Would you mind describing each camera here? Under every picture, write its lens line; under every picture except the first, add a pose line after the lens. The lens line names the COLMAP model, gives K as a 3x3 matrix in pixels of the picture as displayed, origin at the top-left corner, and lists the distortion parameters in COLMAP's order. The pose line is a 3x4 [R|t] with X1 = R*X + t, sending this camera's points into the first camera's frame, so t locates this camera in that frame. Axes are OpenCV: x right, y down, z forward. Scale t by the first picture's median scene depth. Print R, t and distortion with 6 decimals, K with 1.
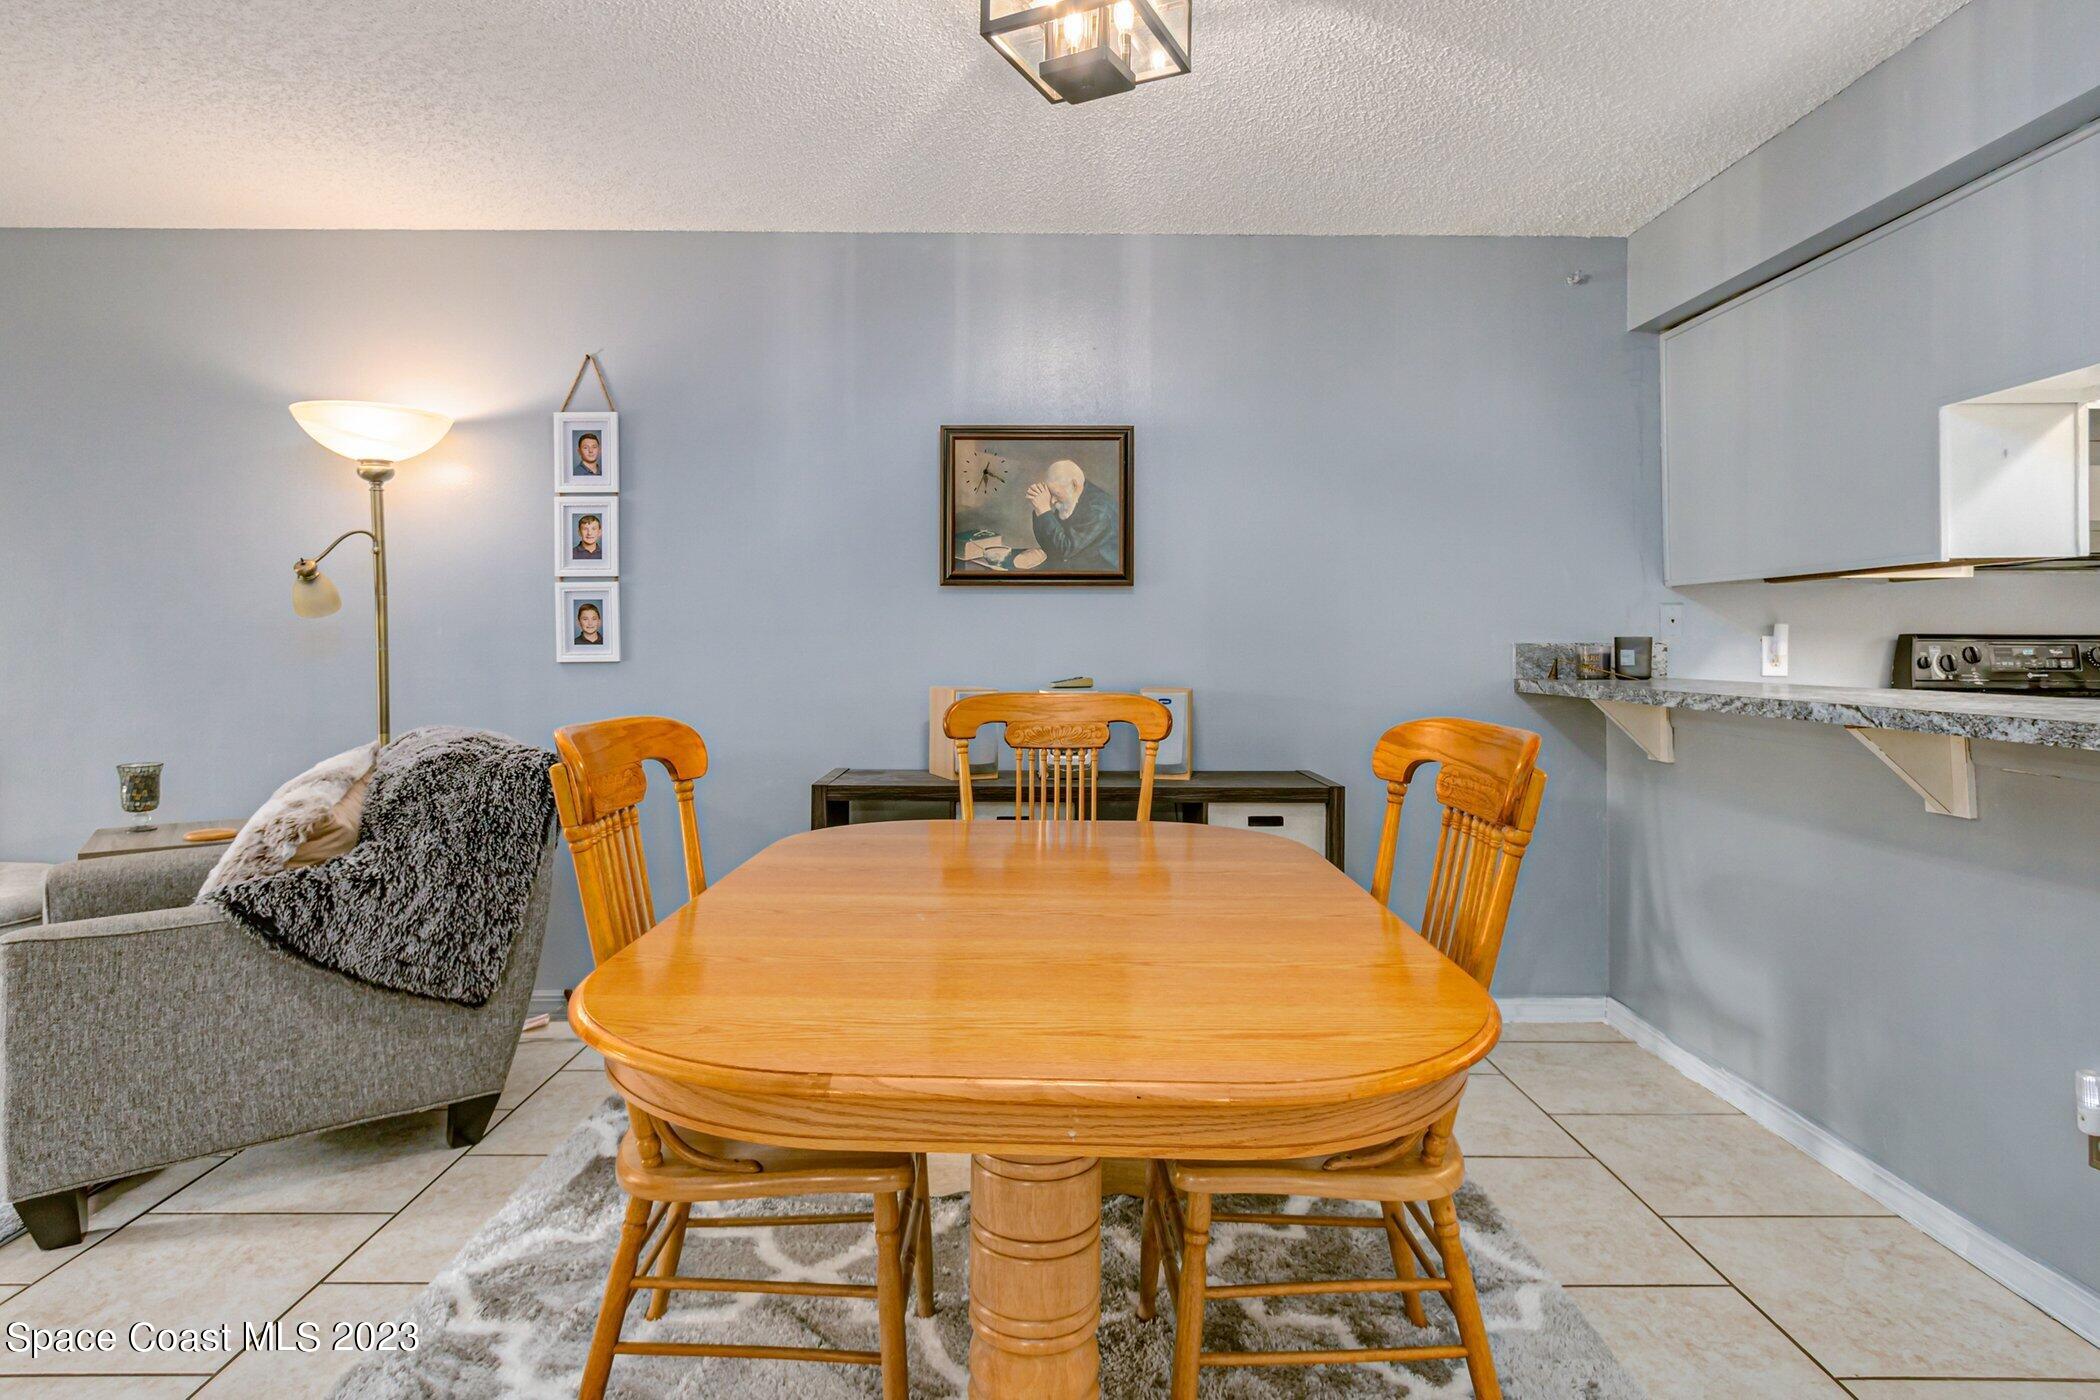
lens RADIAL K [[1138.2, 0, 1040.4], [0, 1138.2, 646.1], [0, 0, 1]] dist [0.000979, -0.001665]
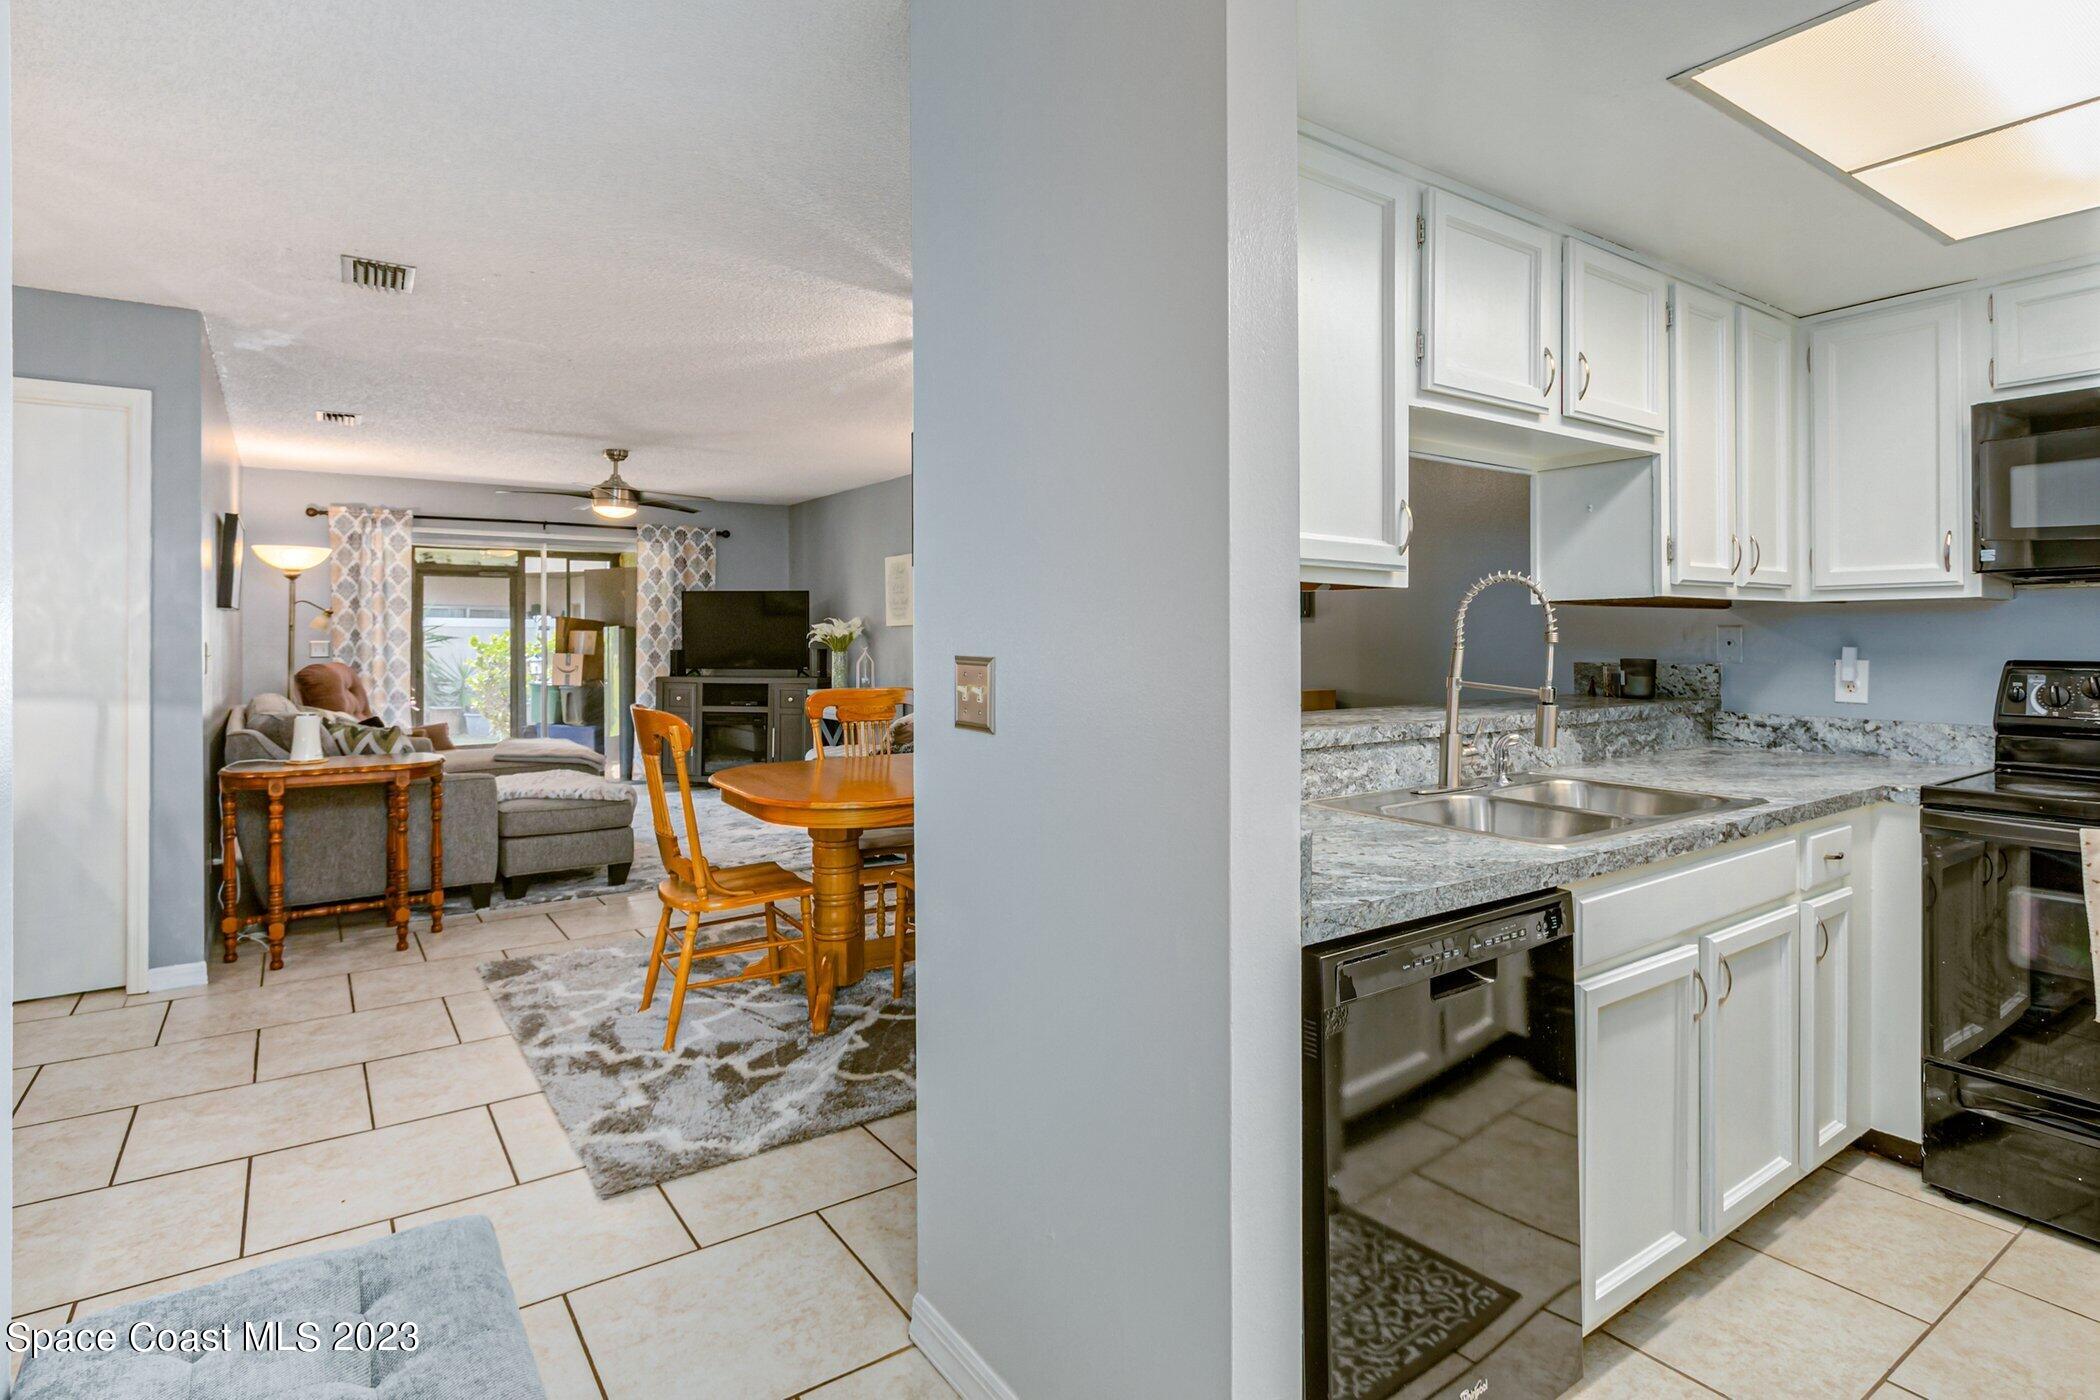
lens RADIAL K [[1068.4, 0, 1044.2], [0, 1068.4, 642.1], [0, 0, 1]] dist [0.002429, 0.000310]
pose [[0.568486, 0.001917, -0.822691, 1.311578], [0.002648, 0.999988, 0.004159, -0.037673], [0.822689, -0.004543, 0.568474, -0.048442]]
